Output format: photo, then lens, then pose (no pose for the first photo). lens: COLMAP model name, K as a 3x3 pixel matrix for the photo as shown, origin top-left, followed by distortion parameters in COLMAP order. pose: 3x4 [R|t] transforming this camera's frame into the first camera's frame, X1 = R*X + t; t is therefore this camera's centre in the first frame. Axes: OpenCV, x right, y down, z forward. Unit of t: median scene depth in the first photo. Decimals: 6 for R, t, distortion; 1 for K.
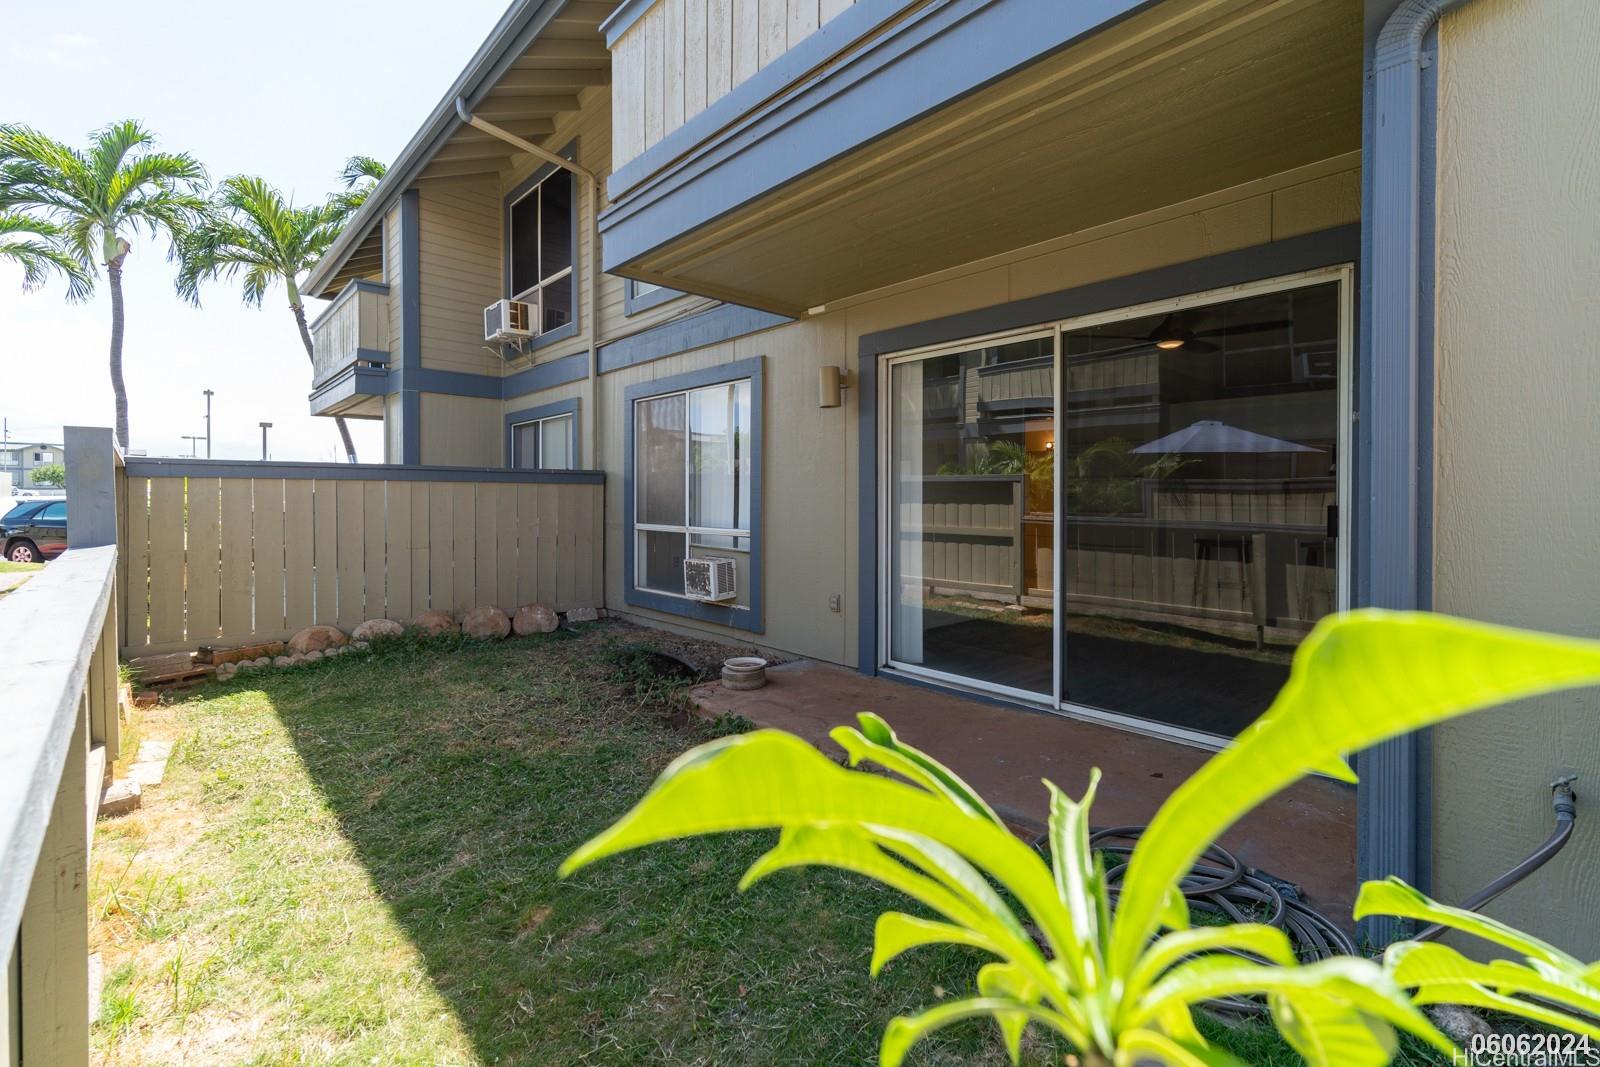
lens RADIAL K [[686.4, 0, 788.0], [0, 686.4, 501.8], [0, 0, 1]] dist [0.006707, -0.000706]
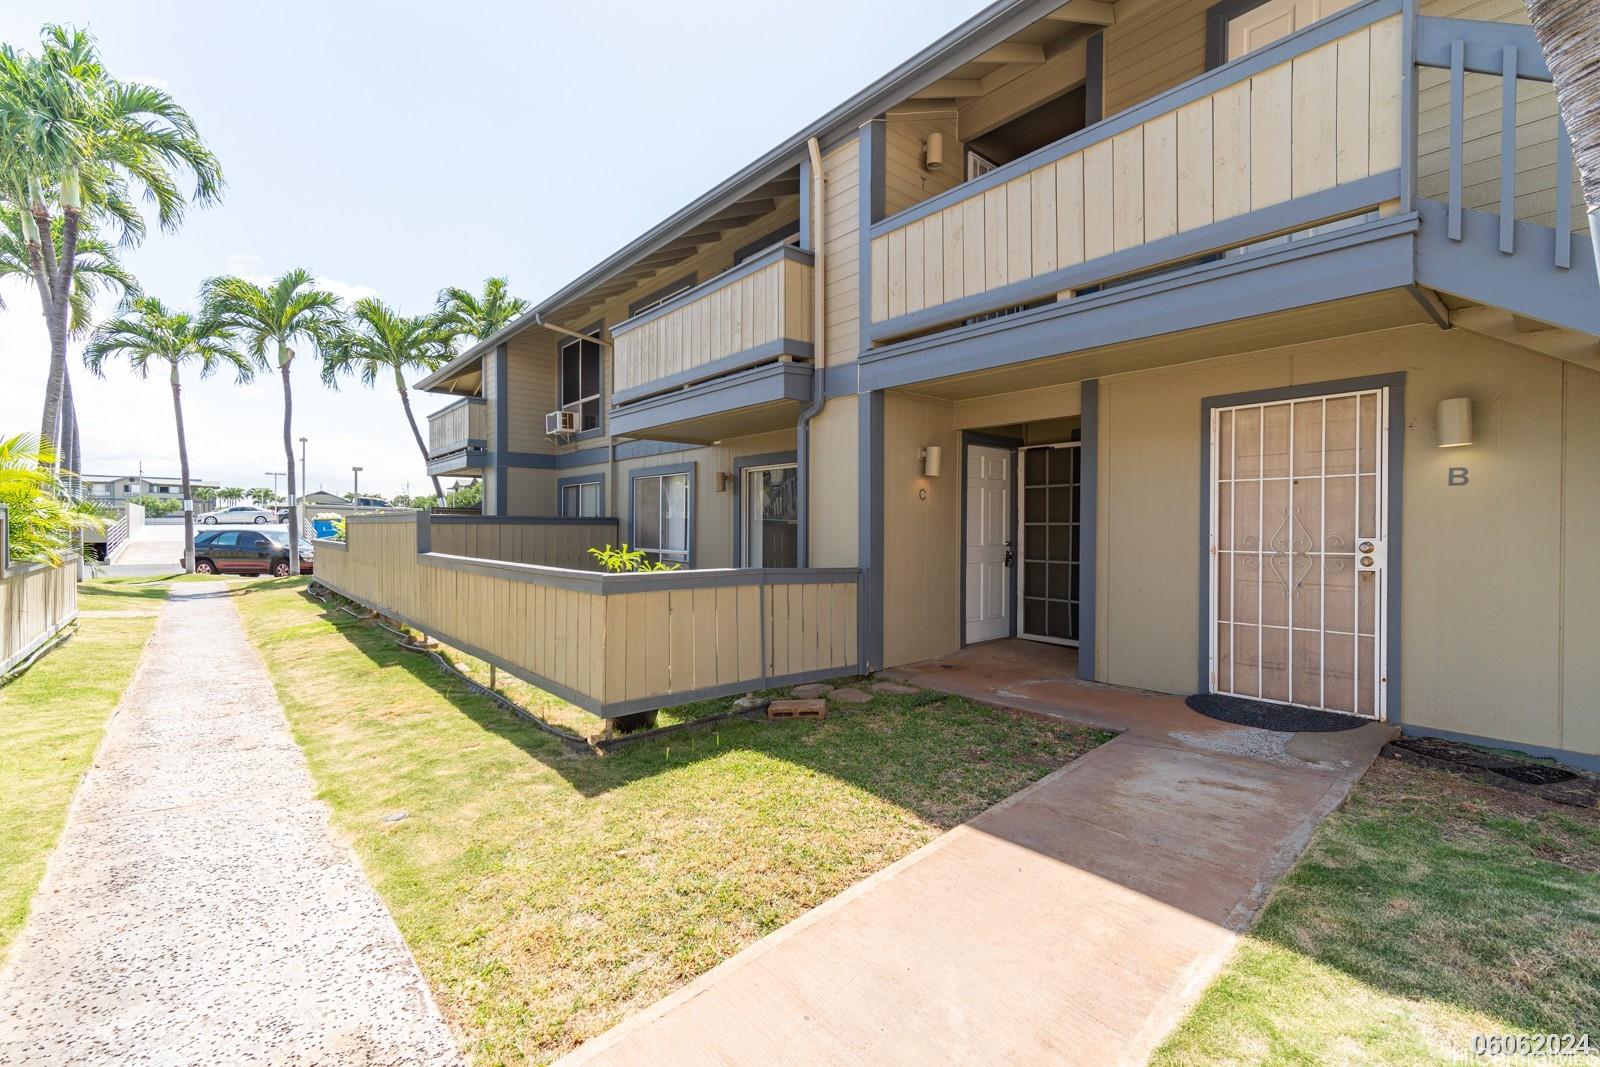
lens RADIAL K [[686.4, 0, 801.1], [0, 686.4, 532.7], [0, 0, 1]] dist [0.006707, -0.000706]
pose [[0.999608, 0.004375, -0.027658, 0.198625], [-0.004310, 0.999988, 0.002425, -0.010017], [0.027668, -0.002305, 0.999615, -0.585243]]
